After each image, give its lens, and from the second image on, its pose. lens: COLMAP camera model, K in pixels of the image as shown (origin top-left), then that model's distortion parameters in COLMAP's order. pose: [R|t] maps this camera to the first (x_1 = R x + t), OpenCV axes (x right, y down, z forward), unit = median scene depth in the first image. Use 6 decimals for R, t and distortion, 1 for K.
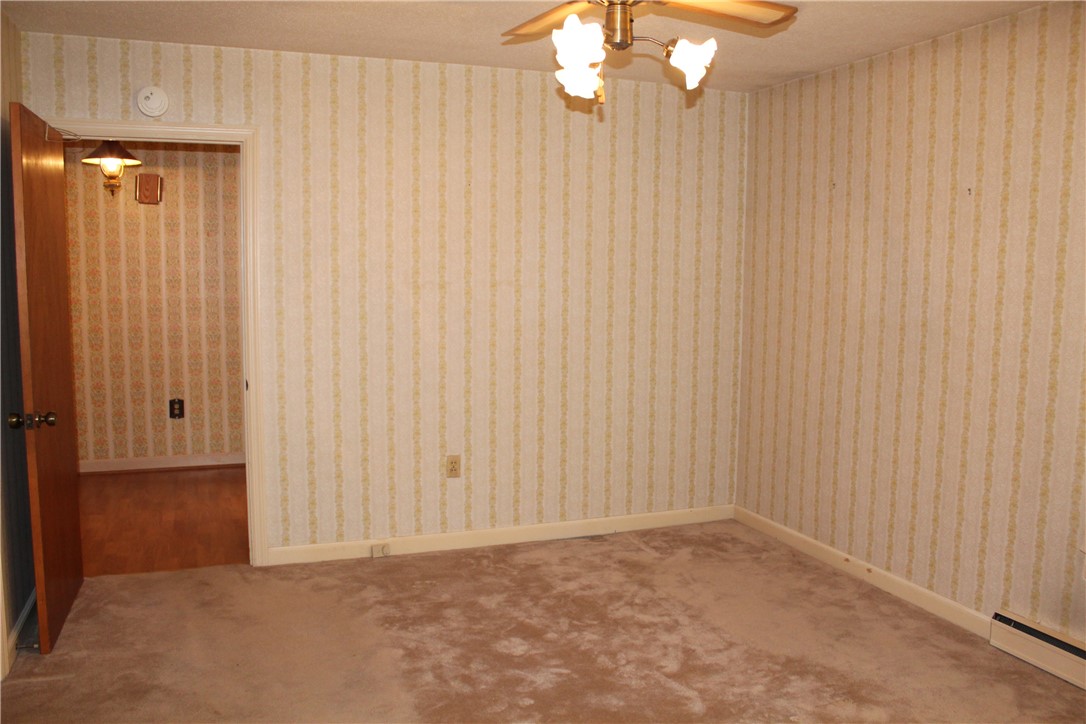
lens RADIAL K [[917.7, 0, 543.3], [0, 917.7, 360.5], [0, 0, 1]] dist [-0.128292, 0.077635]
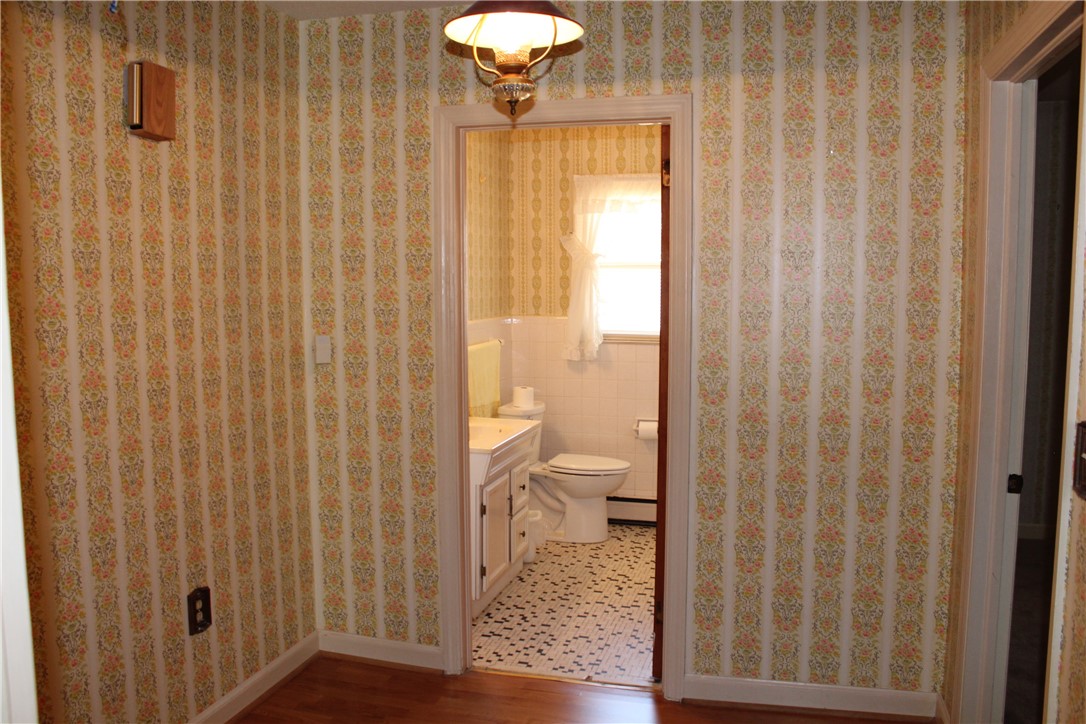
lens RADIAL K [[917.7, 0, 542.5], [0, 917.7, 364.3], [0, 0, 1]] dist [-0.128292, 0.077635]
pose [[0.577492, -0.091995, 0.811197, -0.661502], [0.095226, 0.994439, 0.044984, -0.071154], [-0.810824, 0.051269, 0.583041, 0.604802]]
